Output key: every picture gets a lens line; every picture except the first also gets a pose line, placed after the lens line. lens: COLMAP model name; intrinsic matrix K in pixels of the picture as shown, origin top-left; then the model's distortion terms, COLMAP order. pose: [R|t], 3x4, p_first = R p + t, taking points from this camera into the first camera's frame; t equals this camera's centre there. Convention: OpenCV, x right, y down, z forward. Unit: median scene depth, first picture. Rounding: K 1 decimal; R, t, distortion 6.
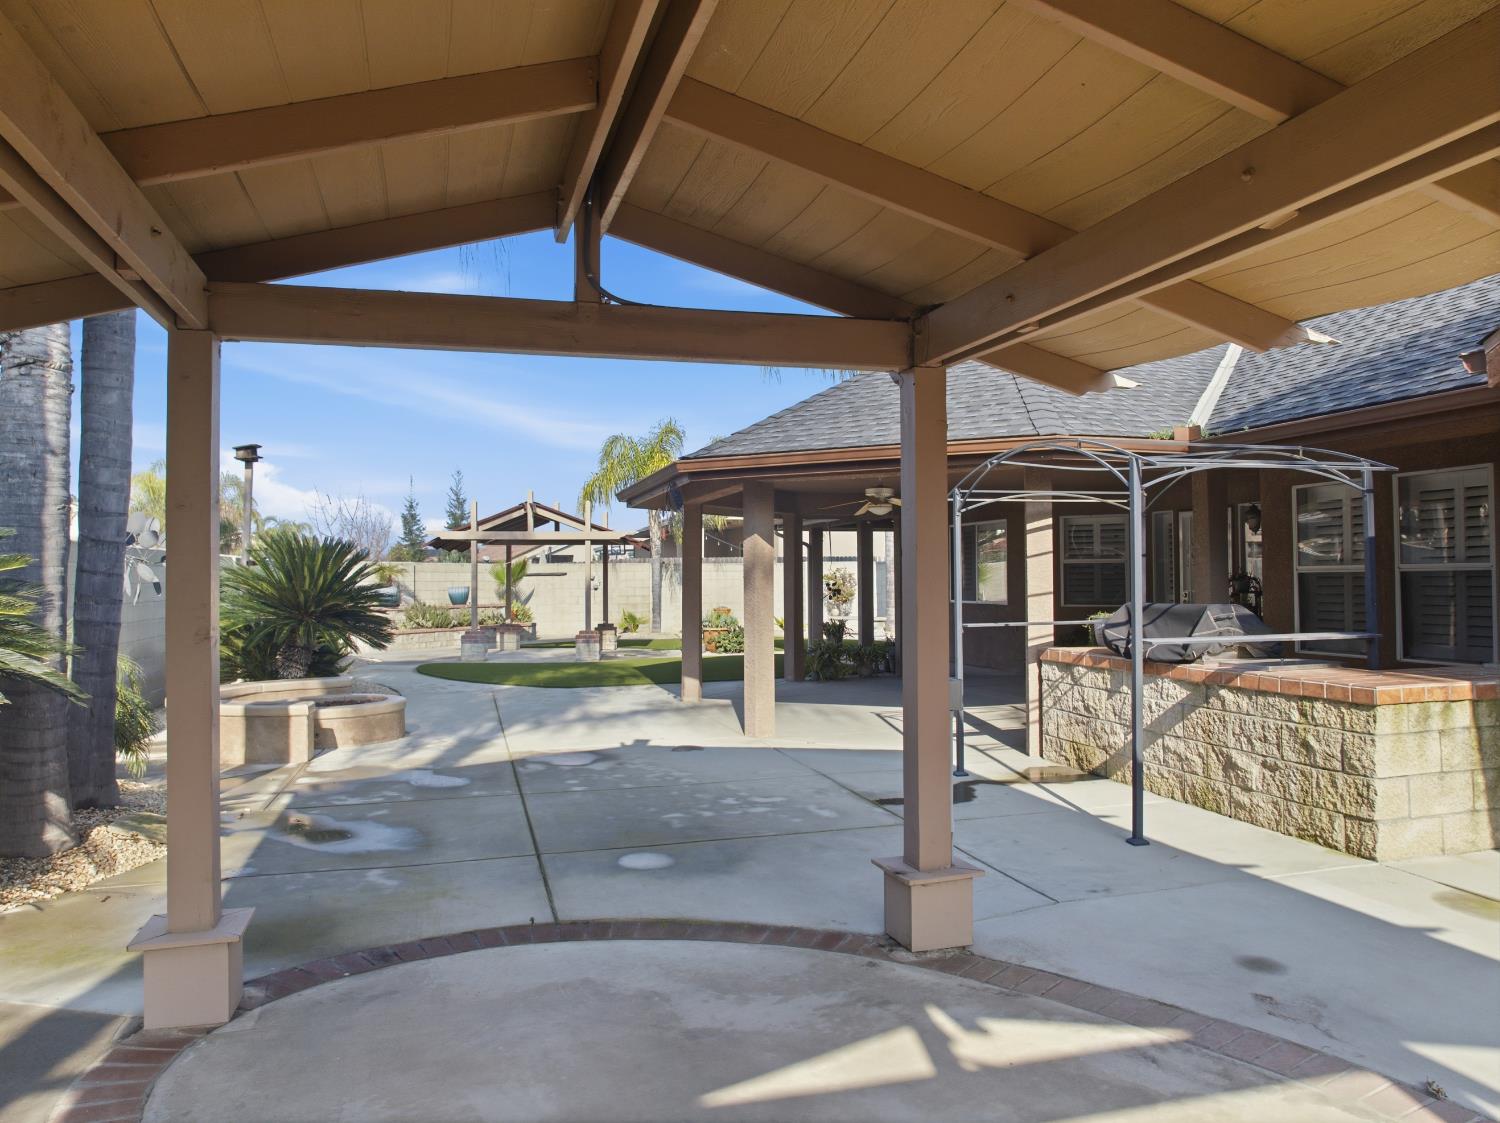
lens RADIAL K [[1053.2, 0, 750.0], [0, 1053.2, 561.5], [0, 0, 1]] dist [-0.042589, 0.010967]
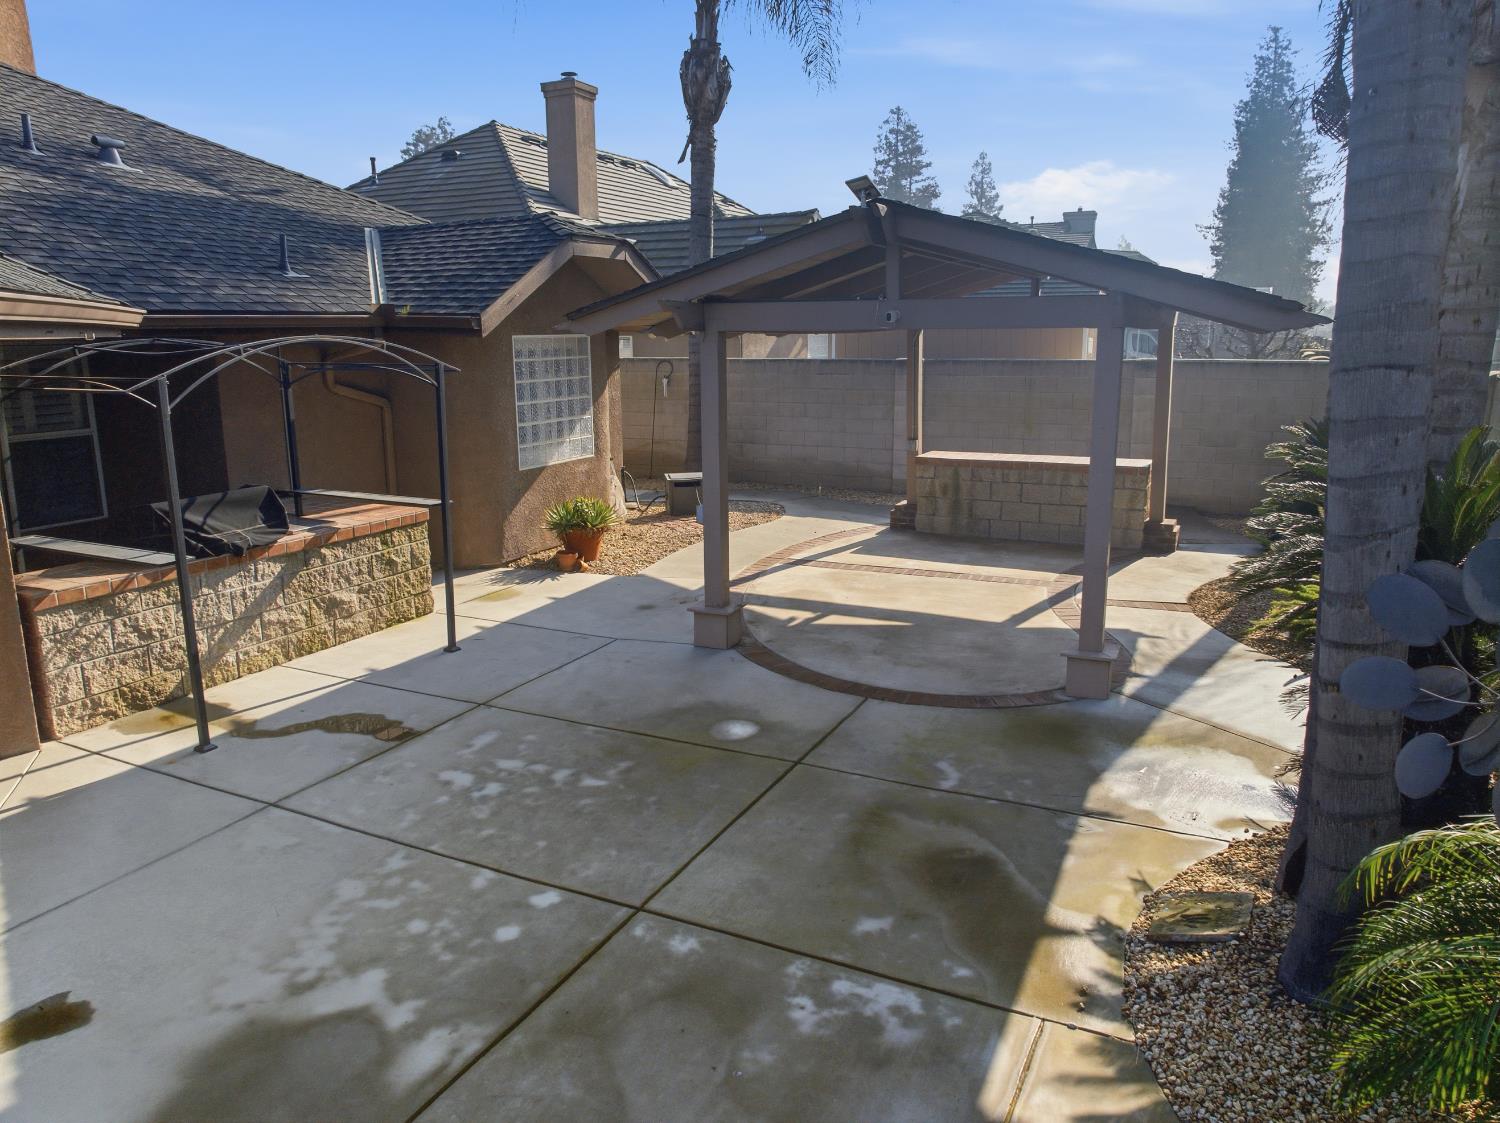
lens RADIAL K [[1053.2, 0, 750.0], [0, 1053.2, 561.5], [0, 0, 1]] dist [-0.042589, 0.010967]
pose [[-0.751524, -0.130472, 0.646676, -0.734641], [0.002287, 0.979727, 0.200325, -0.110053], [-0.659702, 0.152028, -0.735989, 1.596527]]
